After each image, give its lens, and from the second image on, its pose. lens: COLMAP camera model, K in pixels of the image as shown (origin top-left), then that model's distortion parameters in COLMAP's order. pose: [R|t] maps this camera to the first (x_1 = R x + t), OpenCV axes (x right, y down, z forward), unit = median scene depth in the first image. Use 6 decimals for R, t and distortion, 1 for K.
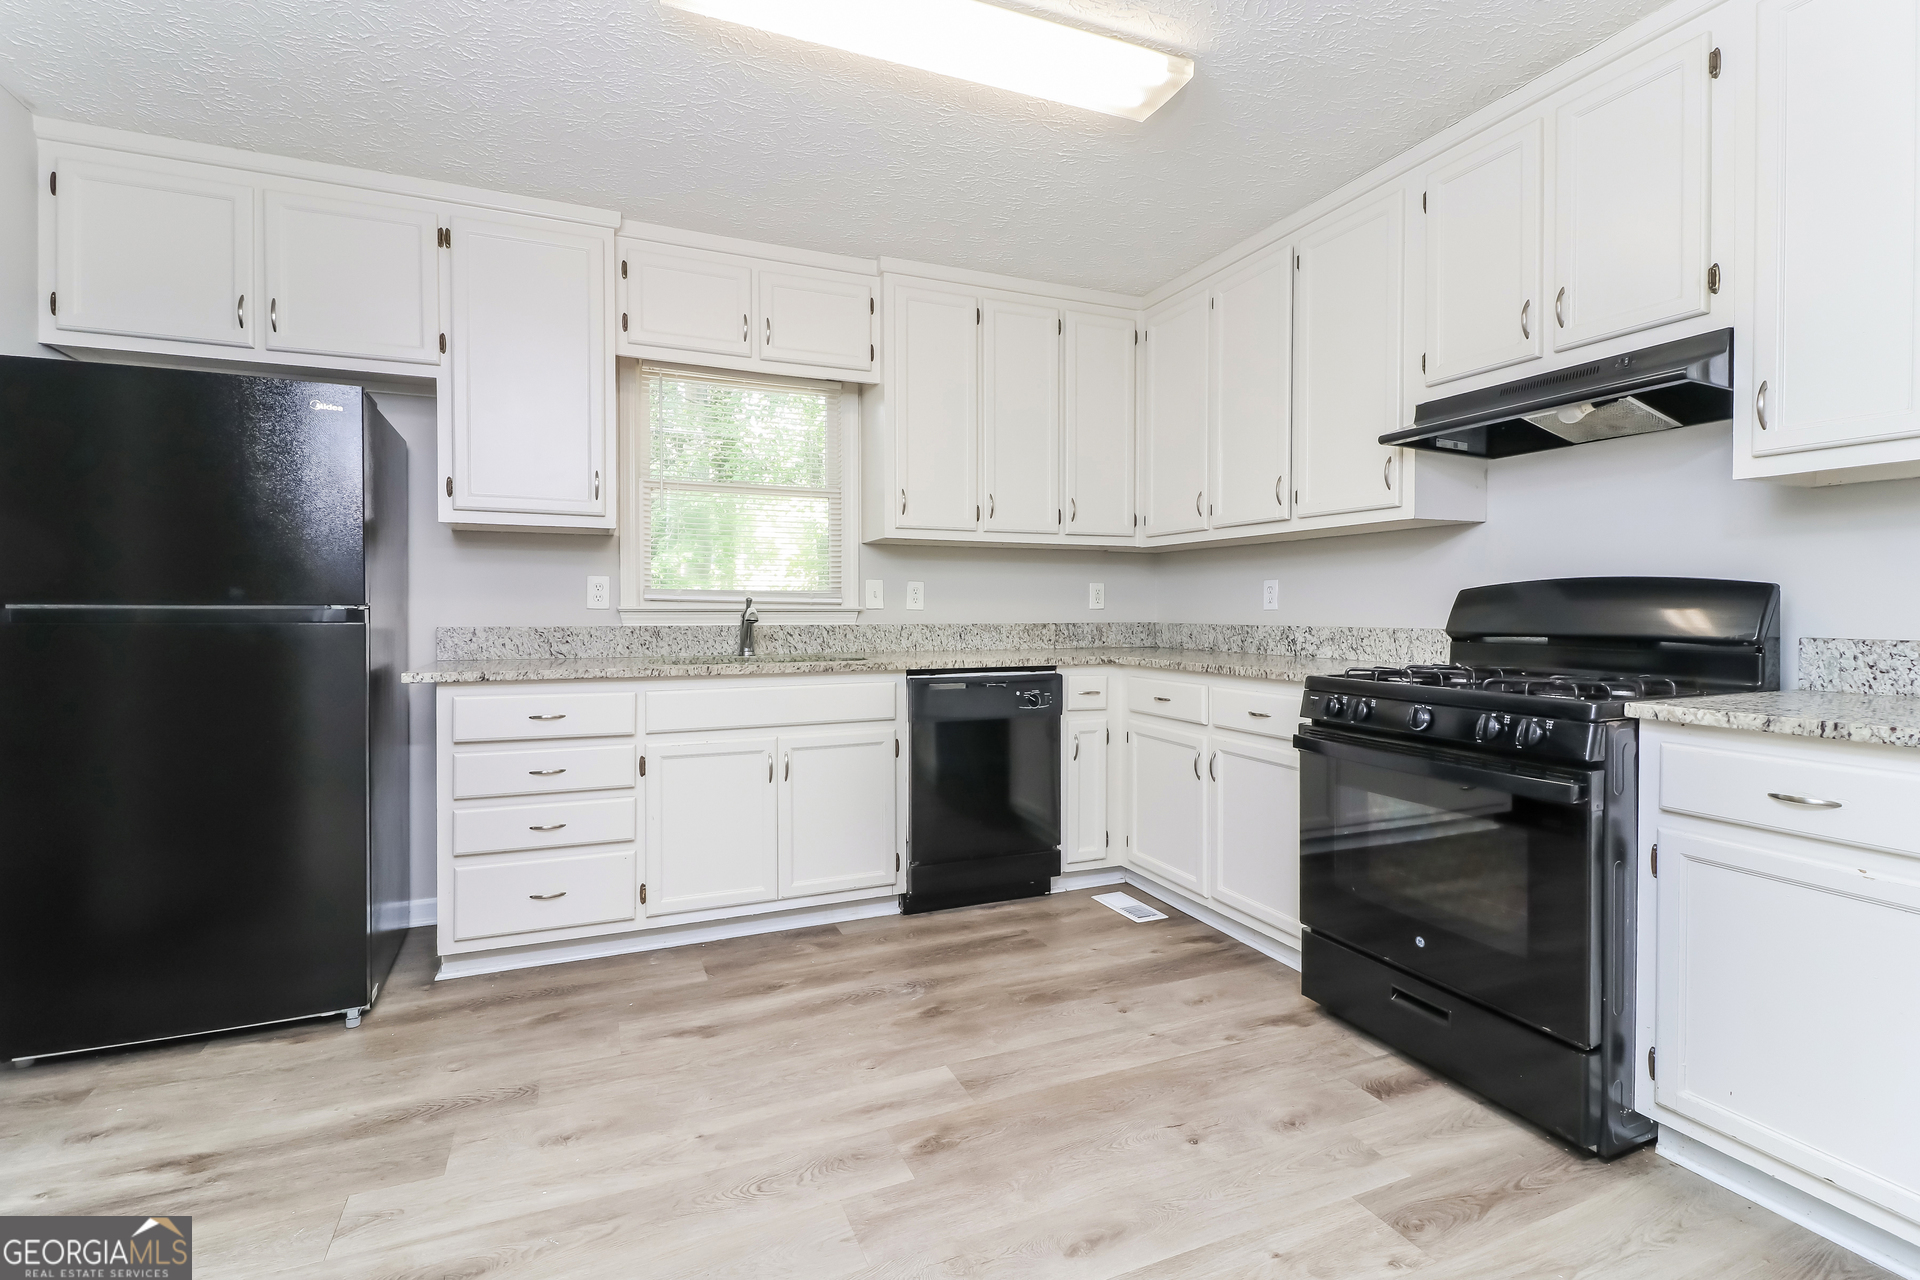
lens RADIAL K [[875.2, 0, 947.2], [0, 875.2, 611.8], [0, 0, 1]] dist [0.025621, -0.020148]
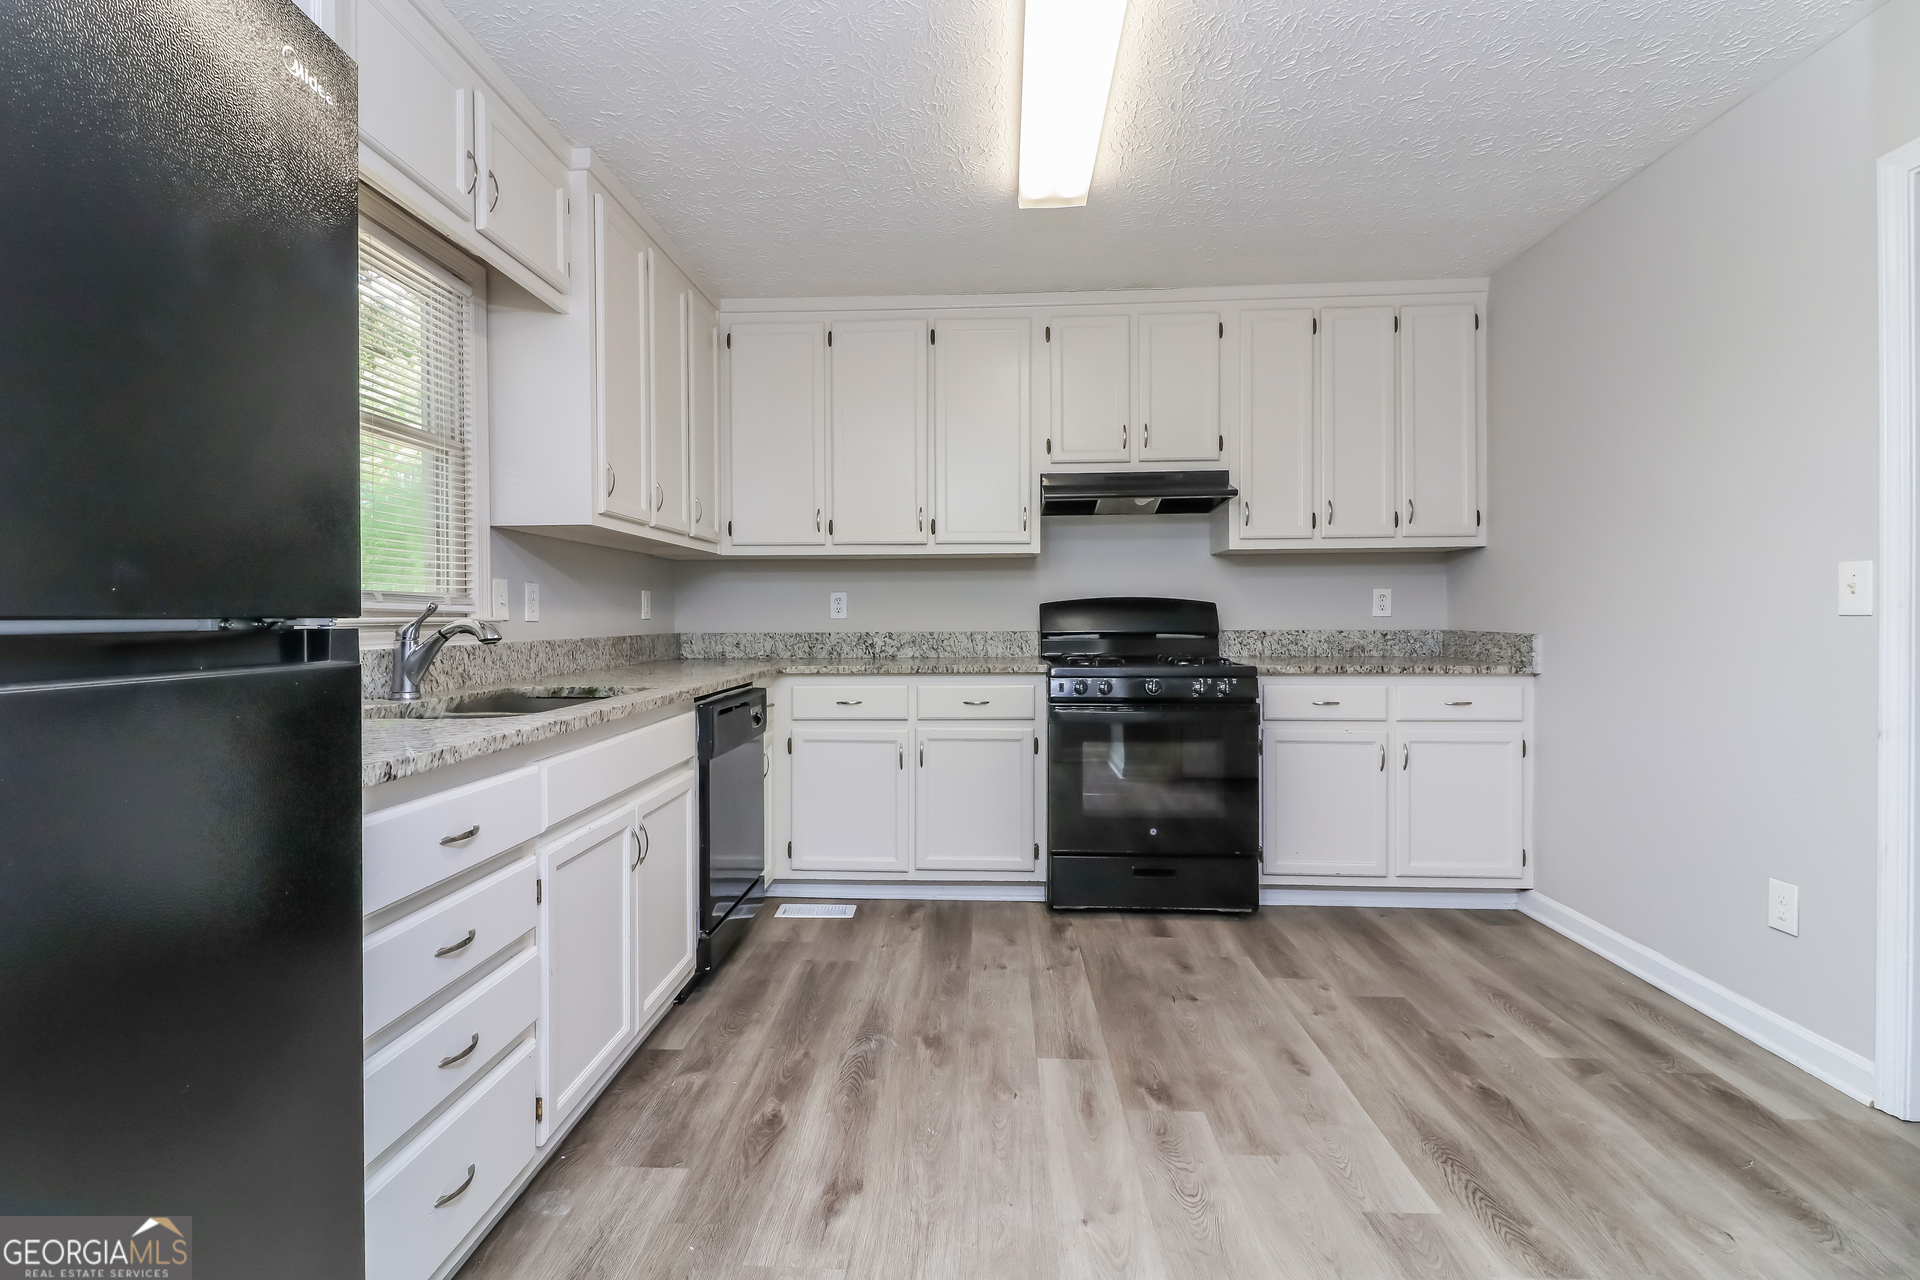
lens RADIAL K [[875.2, 0, 947.2], [0, 875.2, 611.8], [0, 0, 1]] dist [0.025621, -0.020148]
pose [[0.427962, 0.001629, 0.903795, -0.829346], [0.008507, 0.999947, -0.005830, -0.004622], [-0.903757, 0.010184, 0.427925, 0.544867]]
